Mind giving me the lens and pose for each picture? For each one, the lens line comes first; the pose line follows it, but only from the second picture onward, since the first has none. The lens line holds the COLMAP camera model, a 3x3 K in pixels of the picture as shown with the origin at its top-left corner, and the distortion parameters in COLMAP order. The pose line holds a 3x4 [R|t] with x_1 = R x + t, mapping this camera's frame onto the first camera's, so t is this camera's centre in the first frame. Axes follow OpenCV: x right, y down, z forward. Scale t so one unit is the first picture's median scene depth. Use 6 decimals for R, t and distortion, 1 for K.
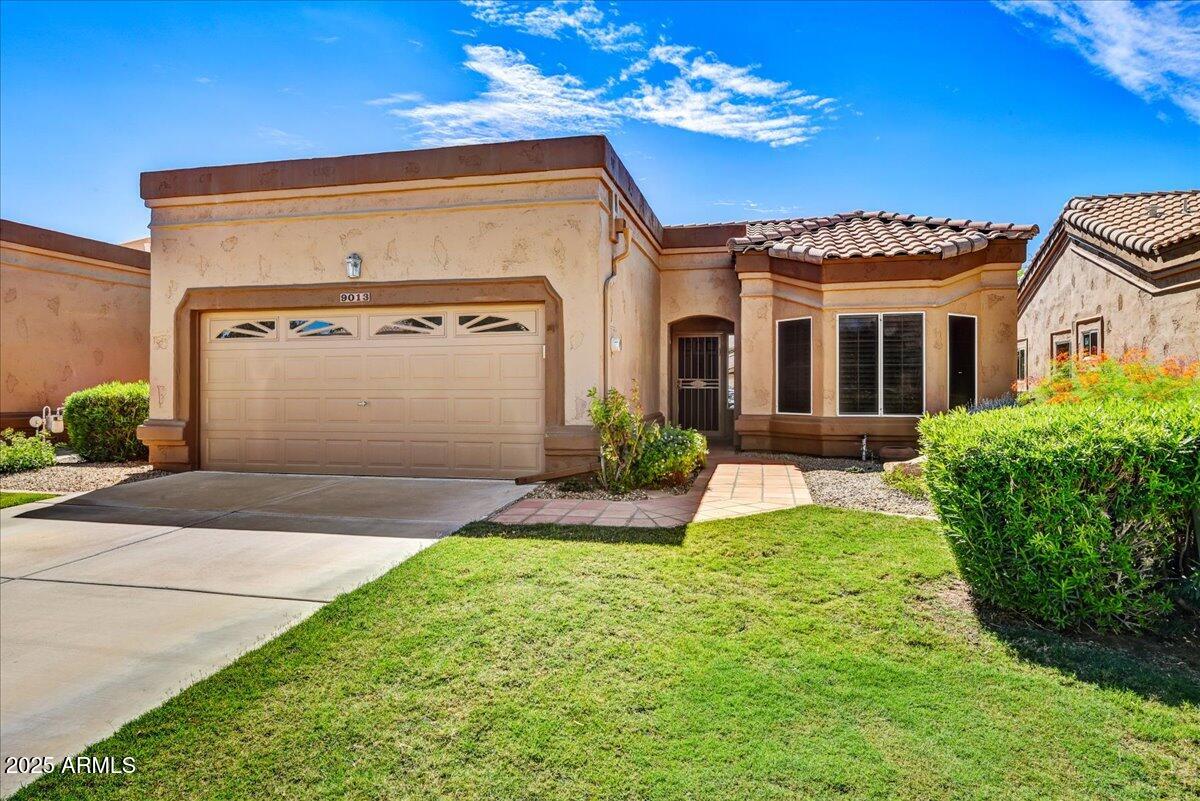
lens RADIAL K [[669.6, 0, 598.9], [0, 669.6, 398.1], [0, 0, 1]] dist [0.002763, -0.005988]
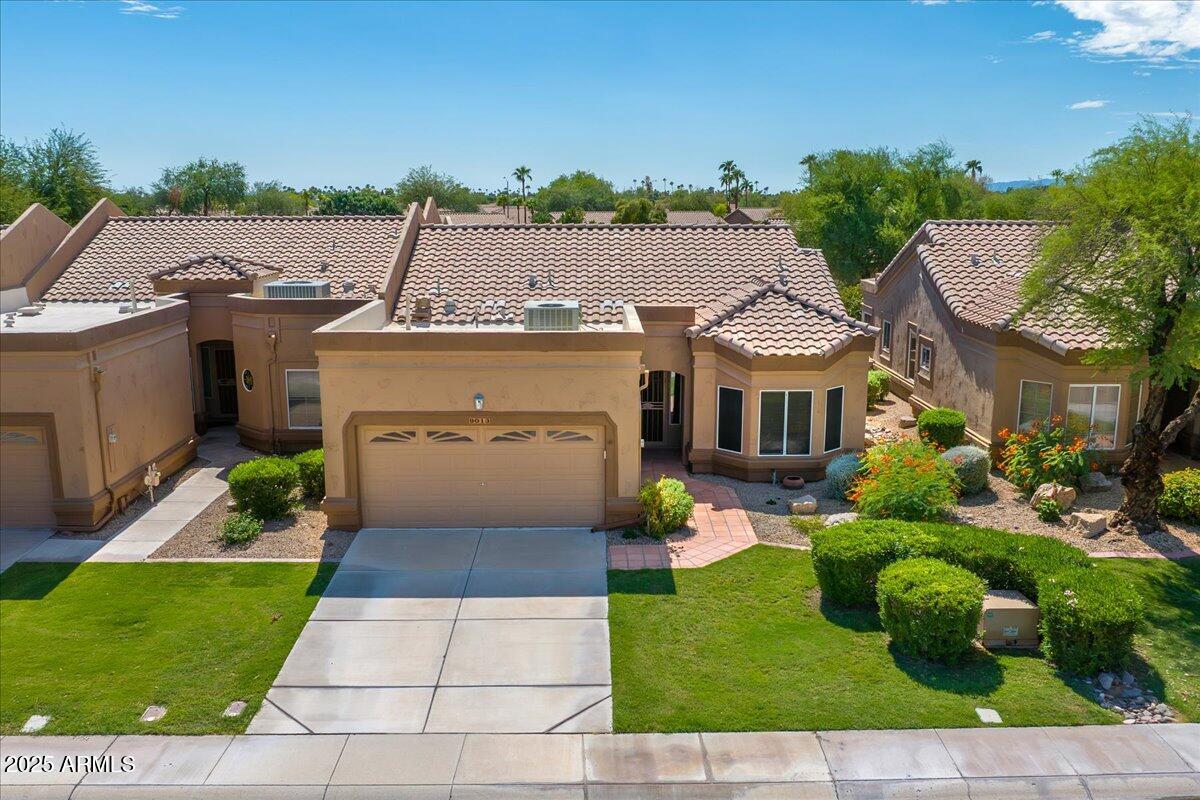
lens RADIAL K [[986.3, 0, 603.1], [0, 986.3, 400.0], [0, 0, 1]] dist [-0.022416, -0.007220]
pose [[0.968876, -0.043948, 0.243615, -0.602736], [-0.000732, 0.983602, 0.180353, -0.574367], [-0.247546, -0.174918, 0.952956, -1.177298]]
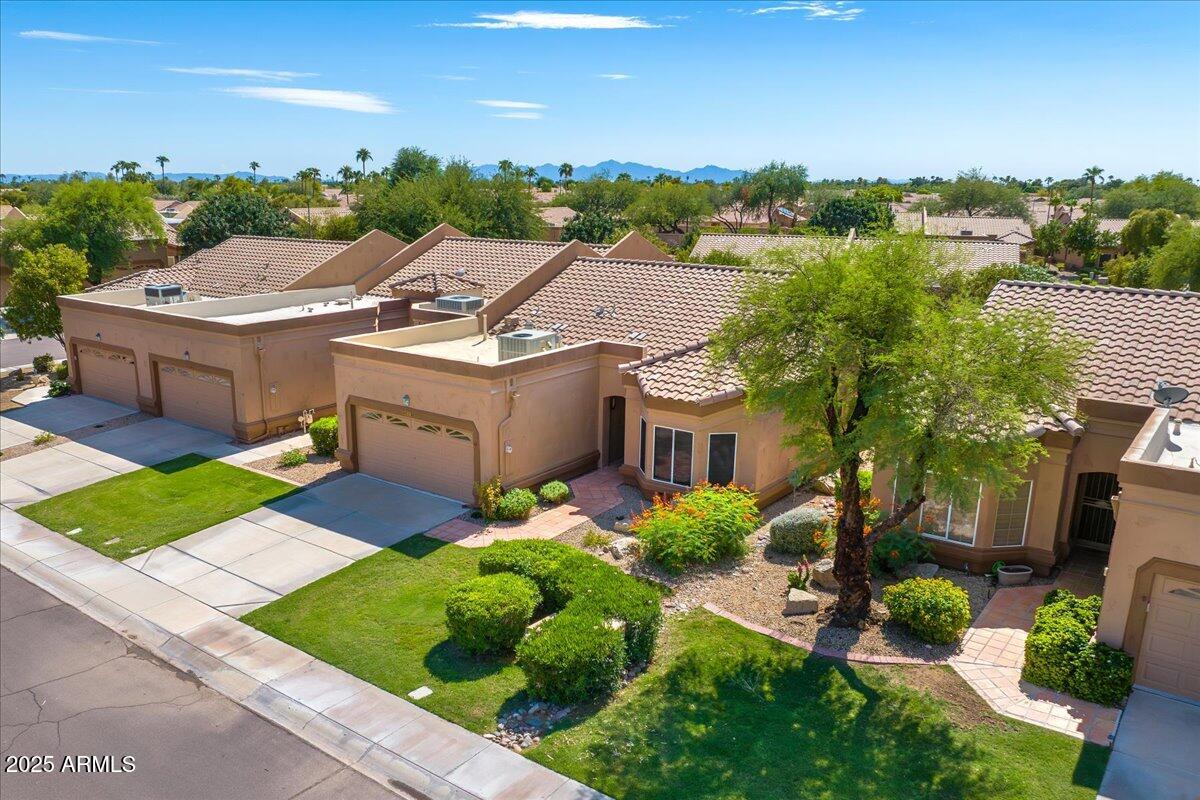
lens RADIAL K [[896.4, 0, 597.3], [0, 896.4, 404.1], [0, 0, 1]] dist [-0.009269, 0.017337]
pose [[0.921563, 0.099864, -0.375164, 1.258501], [-0.013918, 0.974228, 0.225137, -0.811677], [0.387979, -0.202256, 0.899202, -1.352566]]
